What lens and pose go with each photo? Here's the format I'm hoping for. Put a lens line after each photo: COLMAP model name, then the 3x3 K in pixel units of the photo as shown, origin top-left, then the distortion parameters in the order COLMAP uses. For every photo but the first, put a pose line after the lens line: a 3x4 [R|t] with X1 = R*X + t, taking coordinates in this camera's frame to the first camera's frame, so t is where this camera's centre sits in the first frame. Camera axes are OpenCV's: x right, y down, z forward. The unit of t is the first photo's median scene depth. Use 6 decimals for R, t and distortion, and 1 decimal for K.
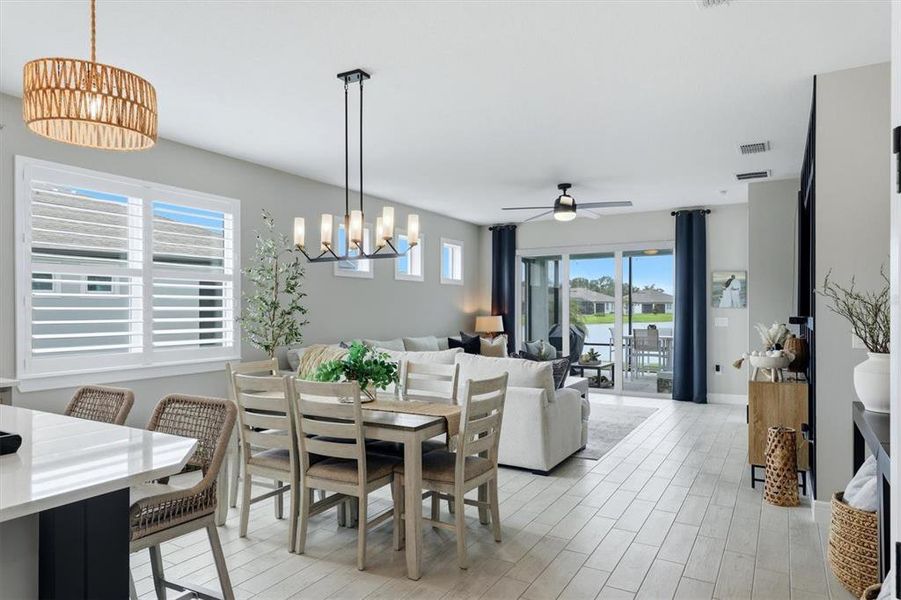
lens RADIAL K [[565.5, 0, 448.2], [0, 565.5, 311.1], [0, 0, 1]] dist [0.004939, 0.000604]
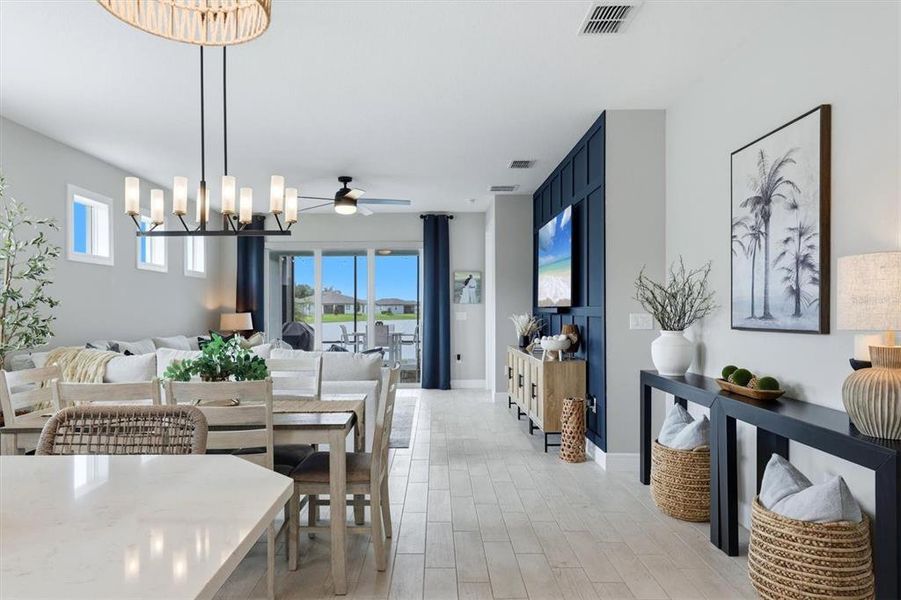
lens RADIAL K [[566.5, 0, 432.5], [0, 566.5, 312.9], [0, 0, 1]] dist [0.006559, 0.001937]
pose [[0.864111, -0.006239, 0.503263, -0.191662], [0.005632, 0.999980, 0.002727, 0.013487], [-0.503271, 0.000478, 0.864129, 0.075295]]
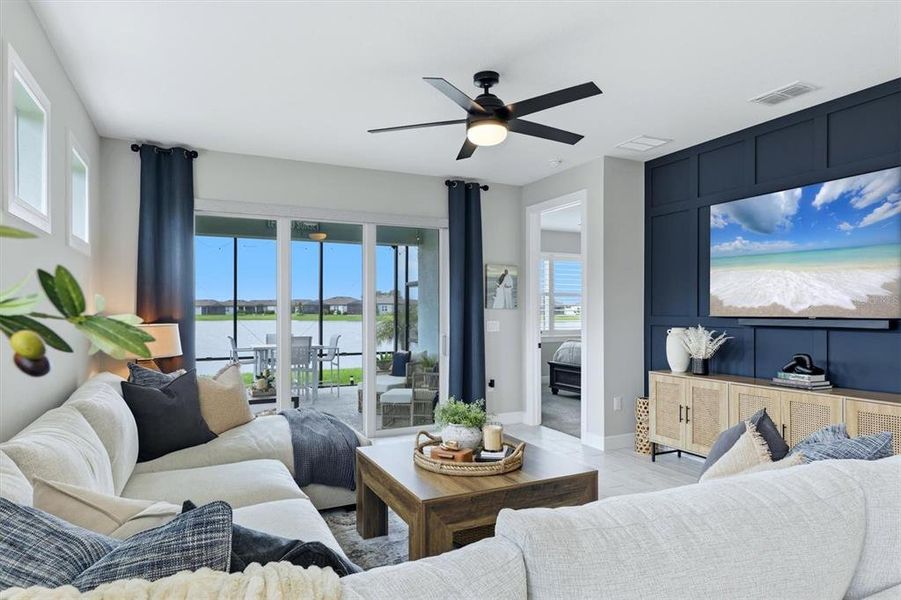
lens RADIAL K [[532.3, 0, 433.4], [0, 532.3, 304.0], [0, 0, 1]] dist [0.006108, 0.000894]
pose [[0.578169, 0.012483, 0.815821, -0.268576], [0.000162, 0.999881, -0.015414, -0.001853], [-0.815917, 0.009044, 0.578099, 0.889532]]
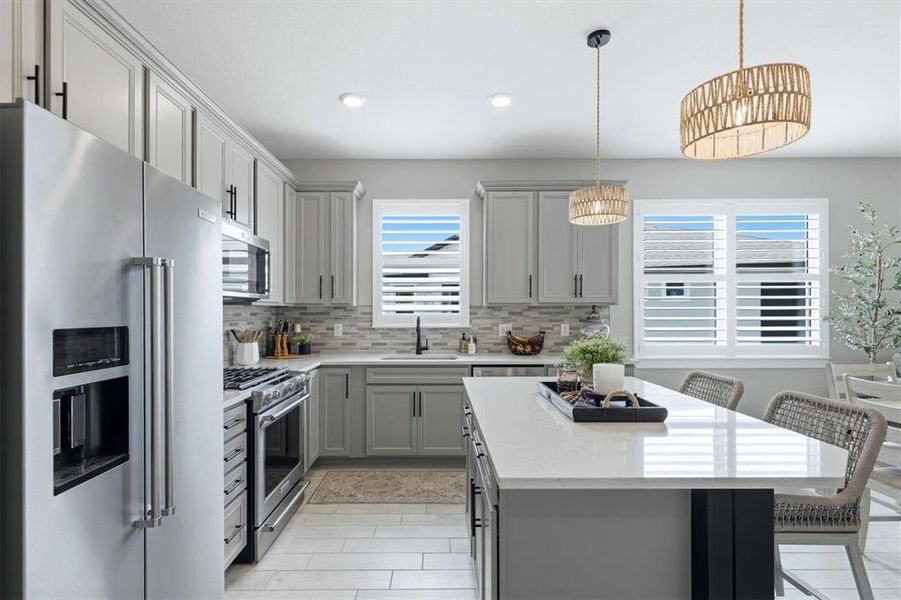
lens RADIAL K [[432.2, 0, 440.8], [0, 432.2, 309.1], [0, 0, 1]] dist [0.005321, 0.000426]
pose [[0.508476, -0.004070, -0.861067, -0.056745], [0.000288, 0.999990, -0.004556, 0.001368], [0.861076, 0.002069, 0.508472, 0.027874]]
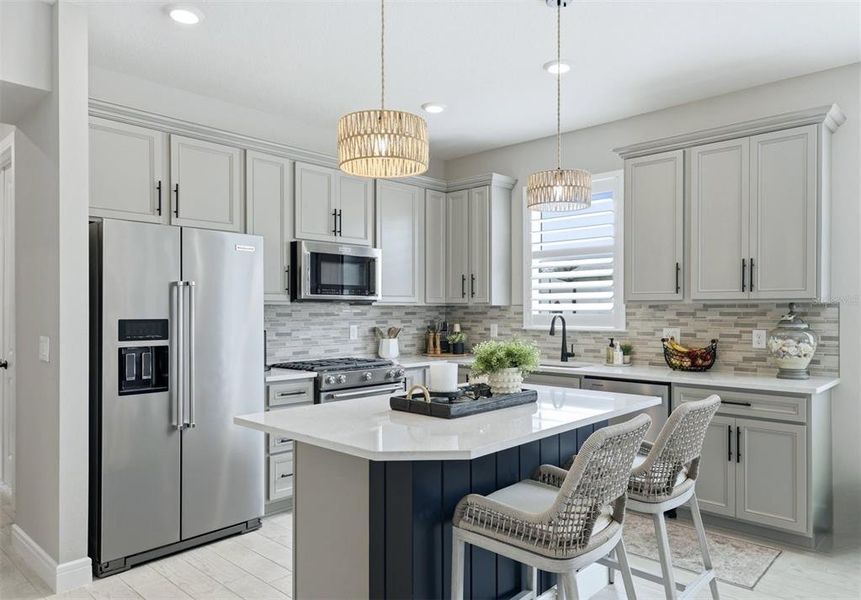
lens RADIAL K [[582.9, 0, 443.5], [0, 582.9, 312.1], [0, 0, 1]] dist [0.004837, 0.000665]
pose [[-0.213192, 0.003535, -0.977004, 0.154266], [-0.000807, 0.999992, 0.003795, 0.000110], [0.977010, 0.001598, -0.213188, 0.373370]]
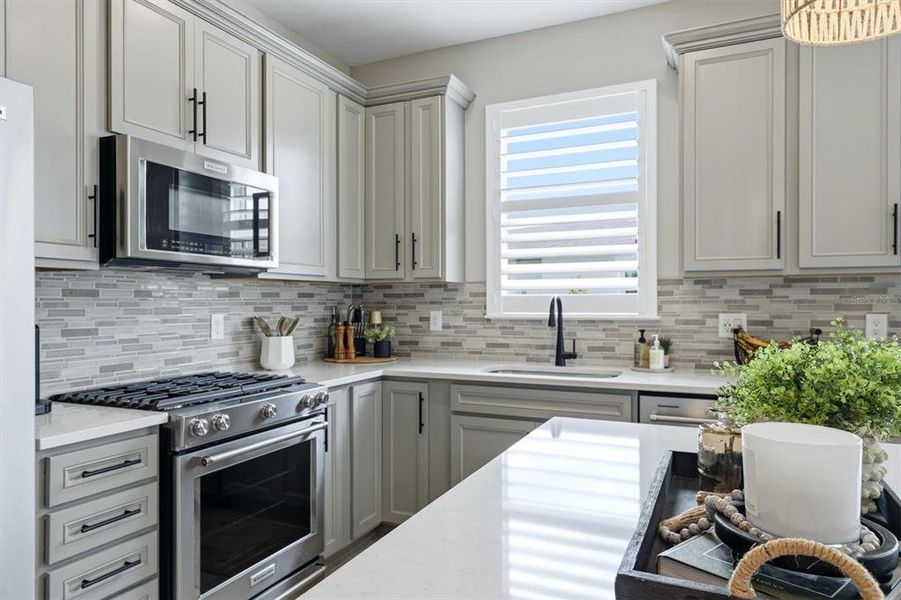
lens RADIAL K [[593.1, 0, 442.9], [0, 593.1, 298.5], [0, 0, 1]] dist [0.009622, 0.000310]
pose [[0.090187, -0.006140, -0.995906, -0.146464], [0.001365, 0.999981, -0.006042, 0.013155], [0.995924, -0.000815, 0.090193, 0.202496]]
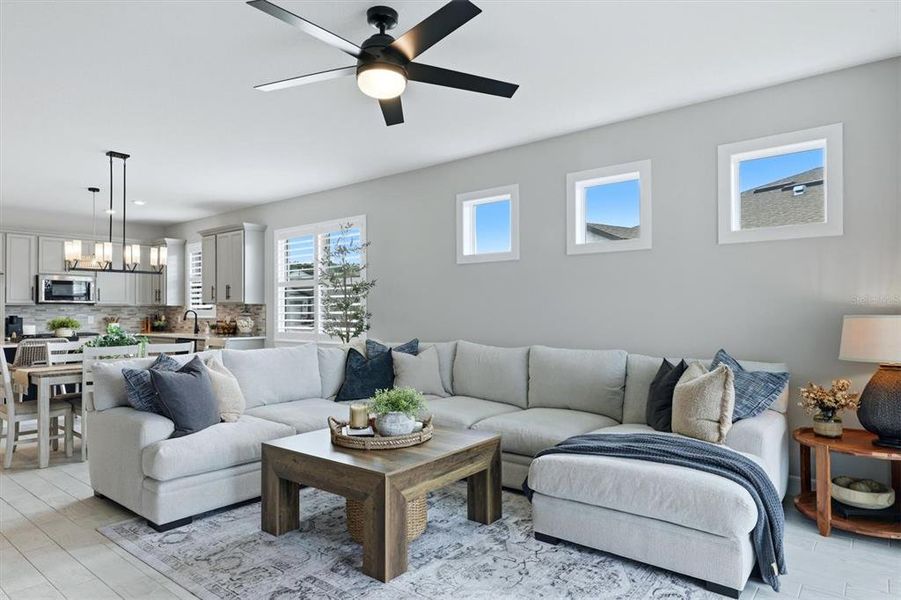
lens RADIAL K [[543.1, 0, 446.5], [0, 543.1, 304.5], [0, 0, 1]] dist [0.011374, 0.002221]
pose [[-0.158555, -0.012470, -0.987271, 0.720059], [0.001248, 0.999917, -0.012830, 0.011150], [0.987349, -0.003267, -0.158526, 1.314833]]
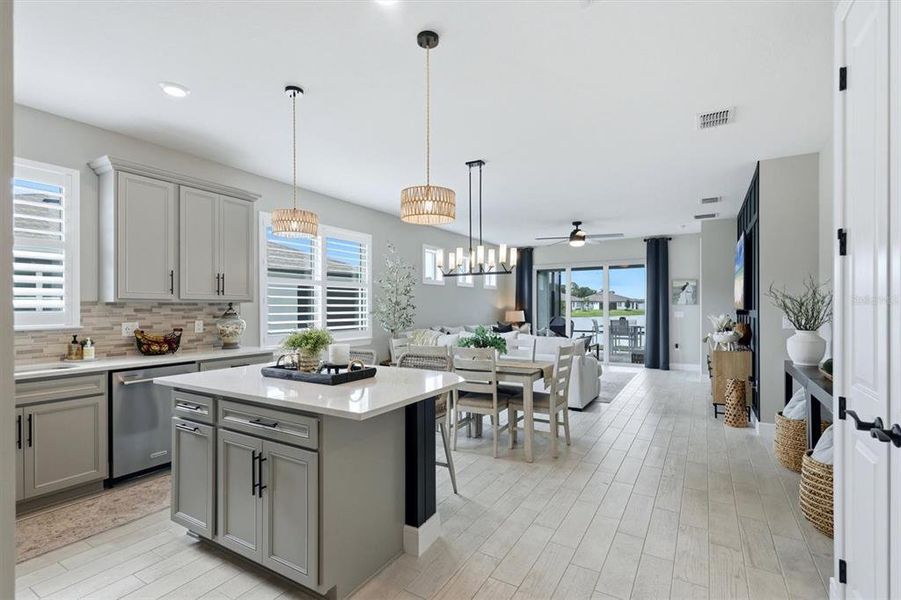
lens RADIAL K [[423.8, 0, 447.5], [0, 423.8, 307.8], [0, 0, 1]] dist [0.006853, -0.000417]
pose [[0.999942, -0.002263, -0.010498, -0.146908], [0.002255, 0.999997, -0.000823, 0.002745], [0.010499, 0.000799, 0.999945, -0.144669]]
